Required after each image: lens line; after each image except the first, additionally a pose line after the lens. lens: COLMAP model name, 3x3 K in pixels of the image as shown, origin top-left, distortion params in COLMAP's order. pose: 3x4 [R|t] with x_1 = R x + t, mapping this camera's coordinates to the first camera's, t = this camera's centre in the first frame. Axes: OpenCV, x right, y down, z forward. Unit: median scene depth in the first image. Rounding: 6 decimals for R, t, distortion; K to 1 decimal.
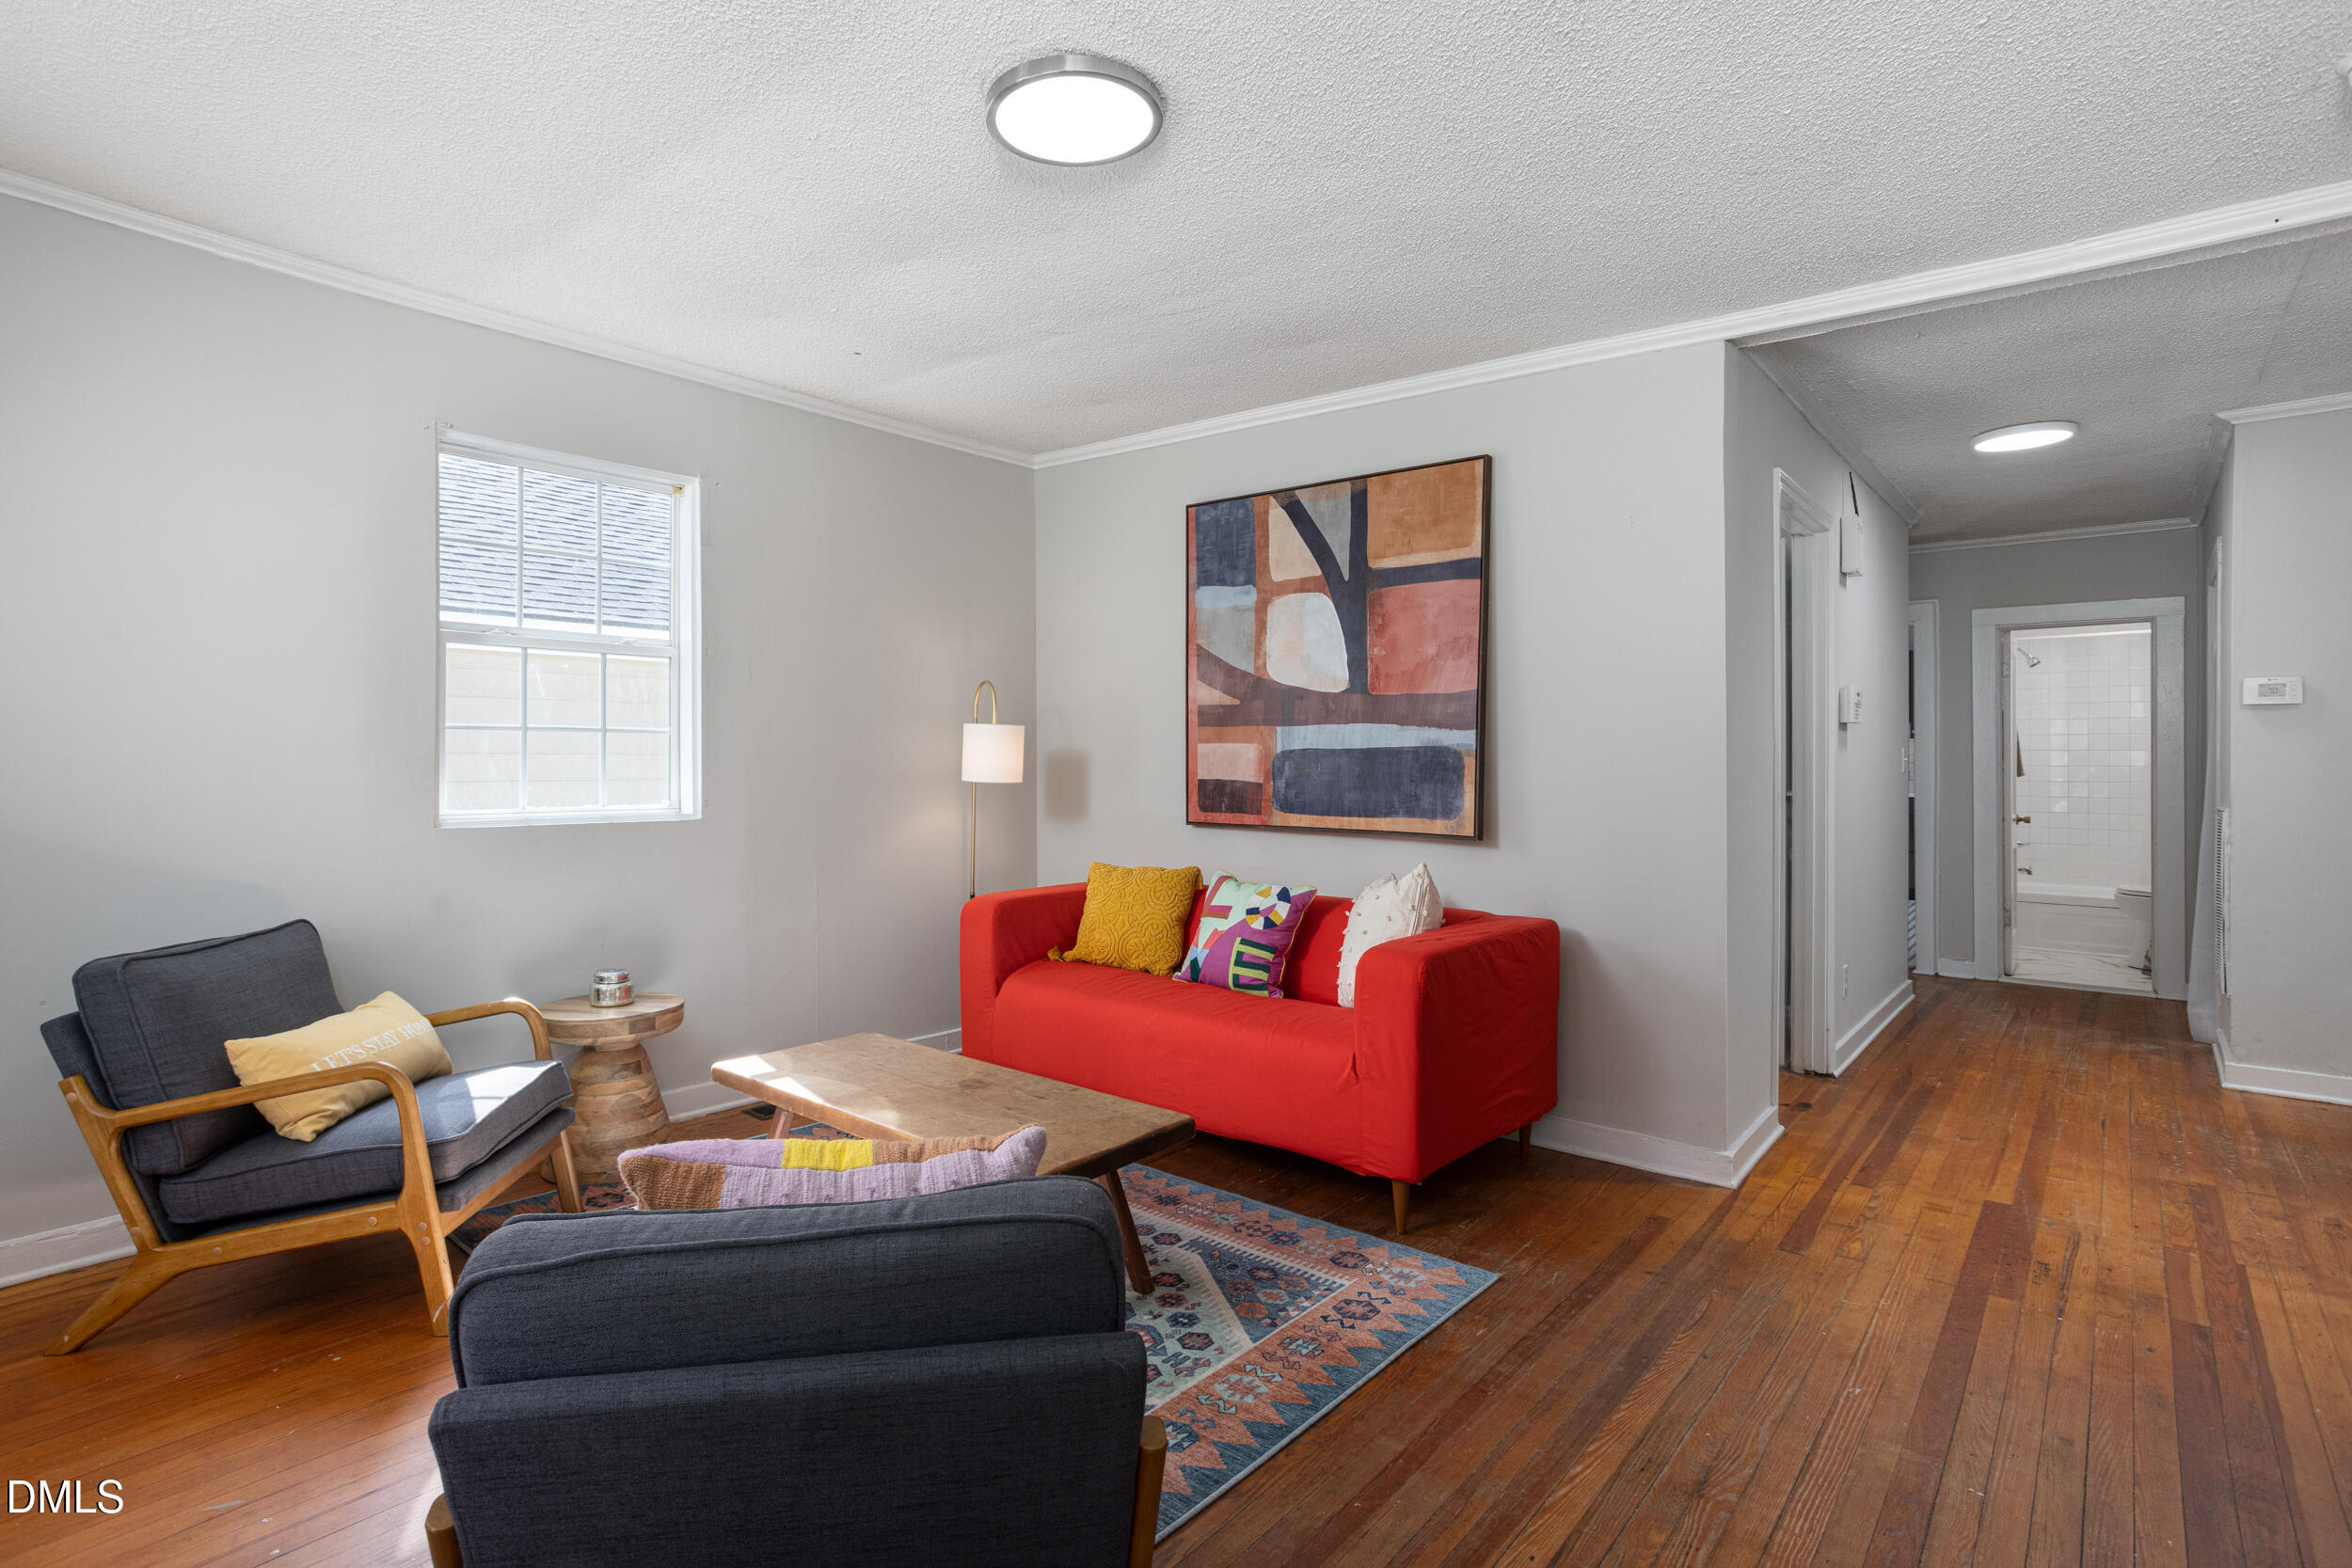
lens RADIAL K [[1171.7, 0, 1182.5], [0, 1171.7, 748.5], [0, 0, 1]] dist [-0.050164, 0.031615]
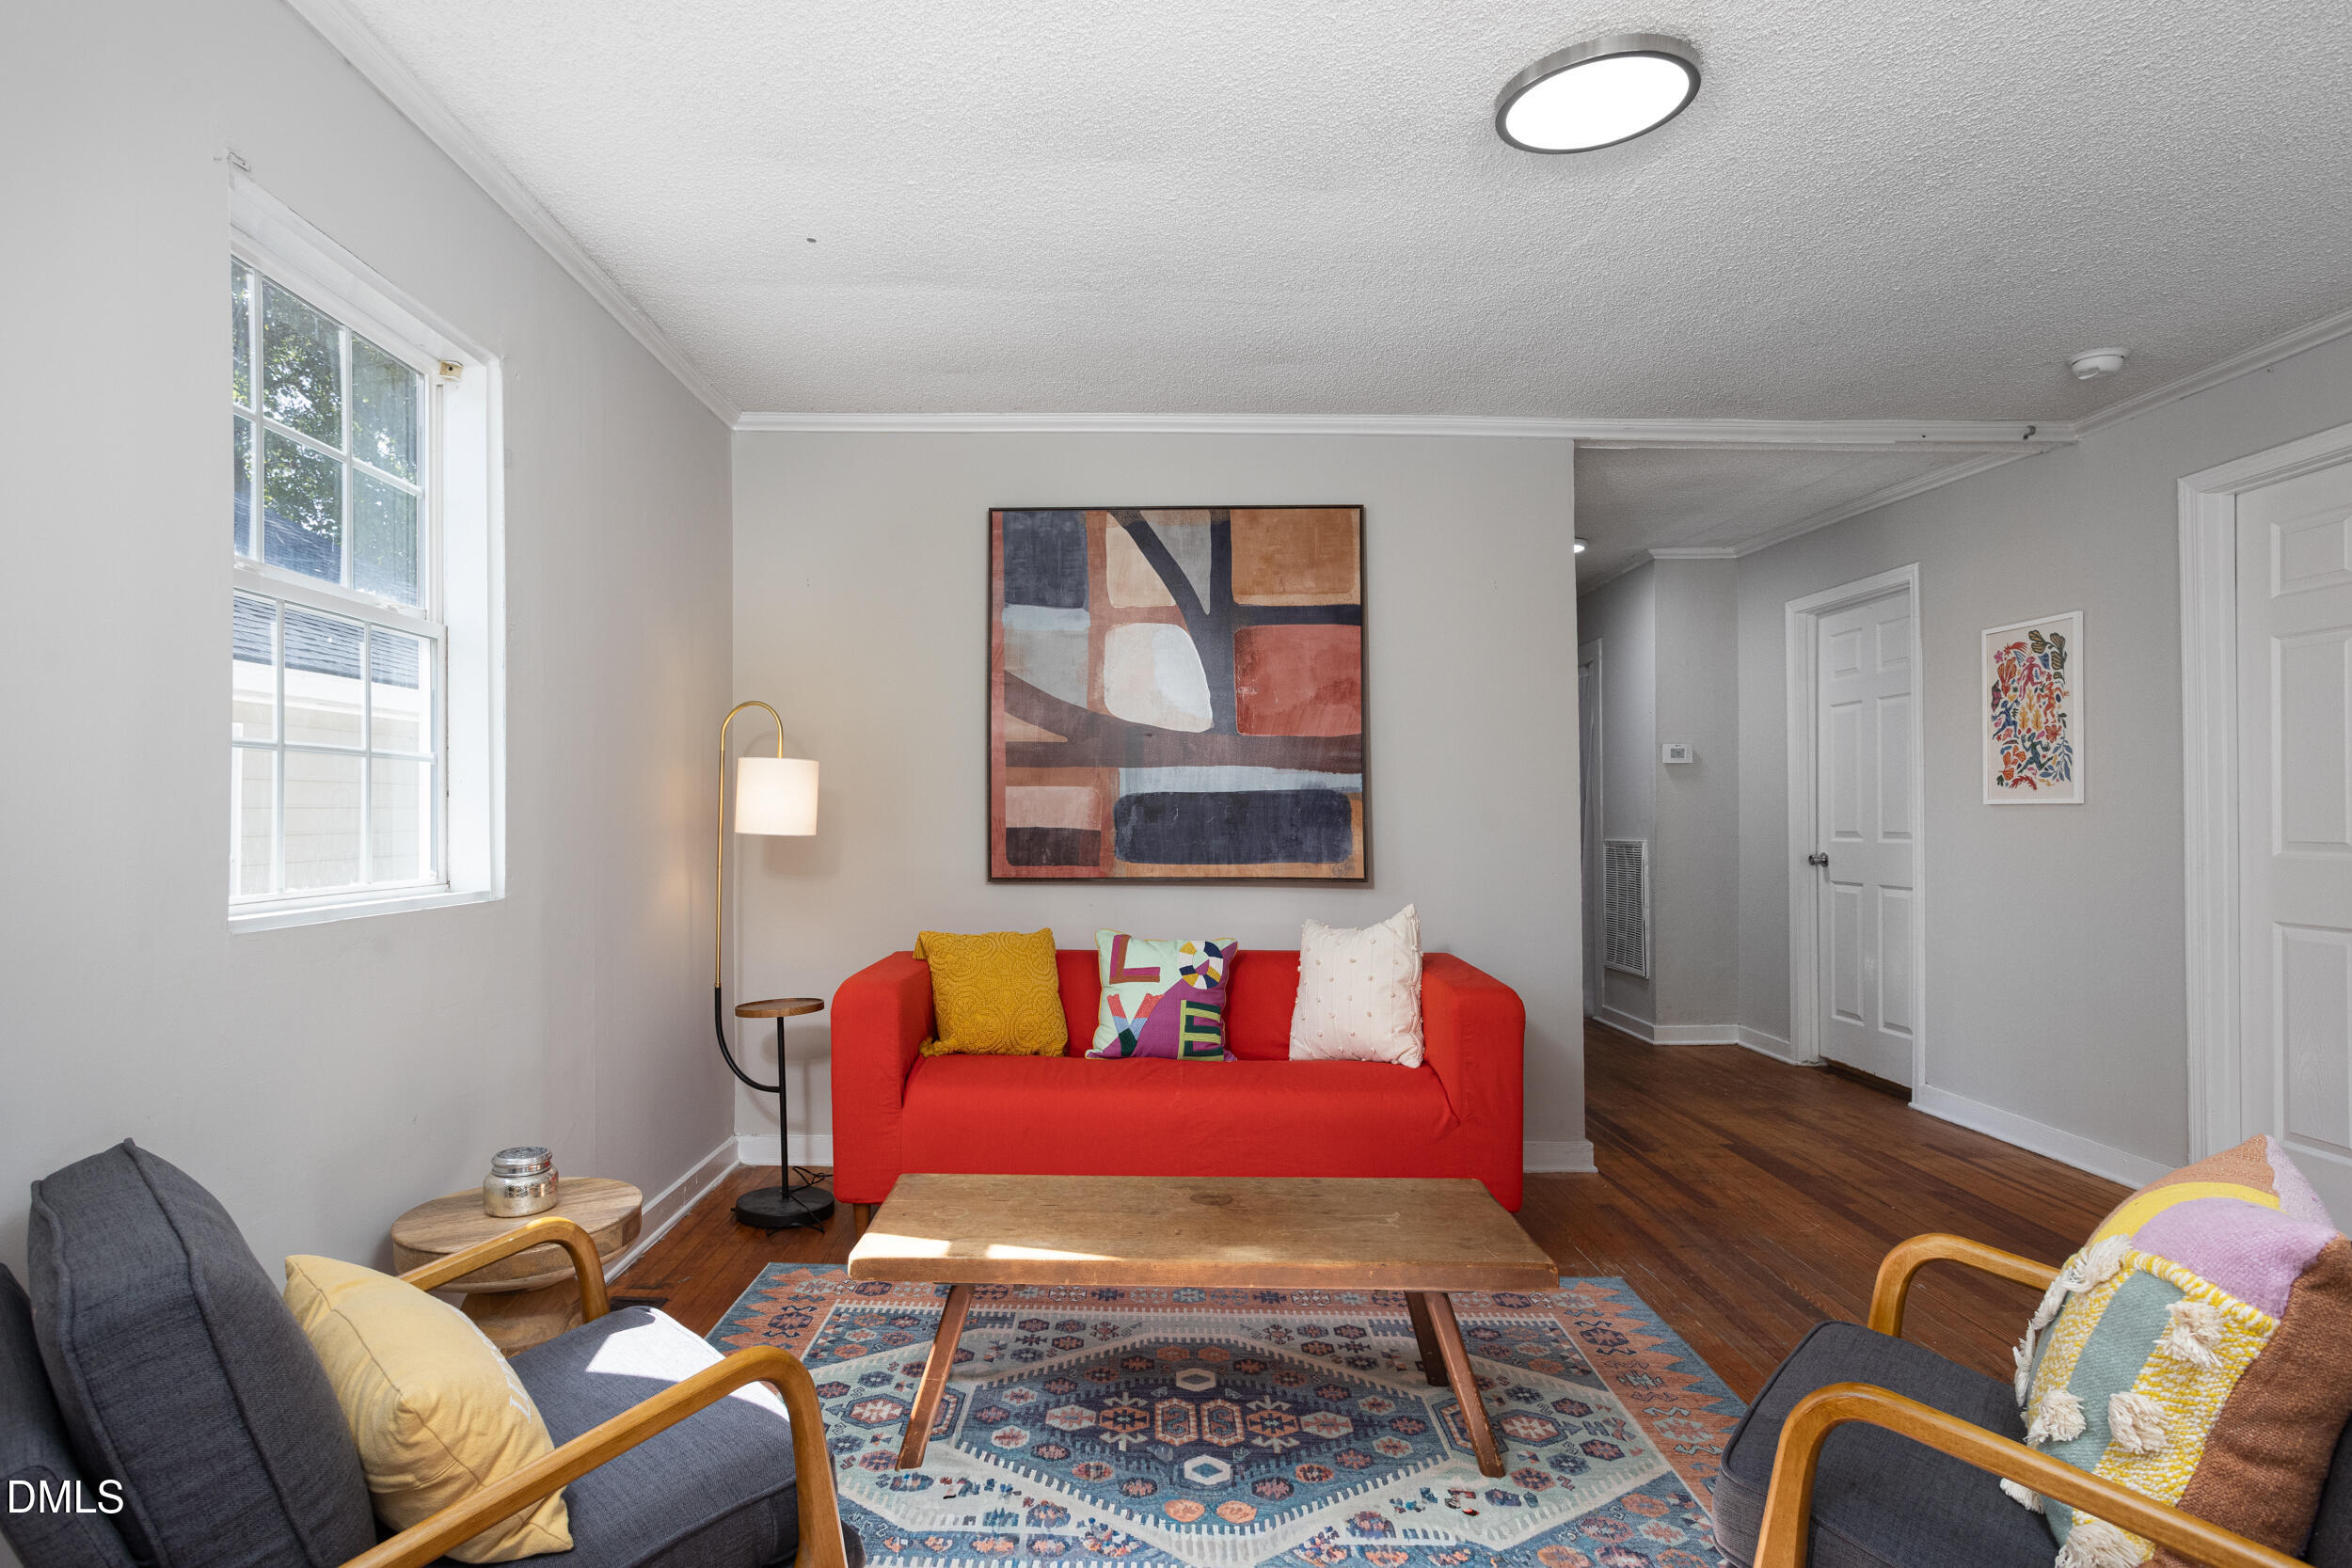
lens RADIAL K [[1237.4, 0, 1176.0], [0, 1237.4, 784.0], [0, 0, 1]] dist [-0.044793, 0.039768]
pose [[0.786278, 0.008305, 0.617817, -0.503497], [0.000718, 0.999897, -0.014354, 0.007991], [-0.617872, 0.011730, 0.786191, 0.234857]]
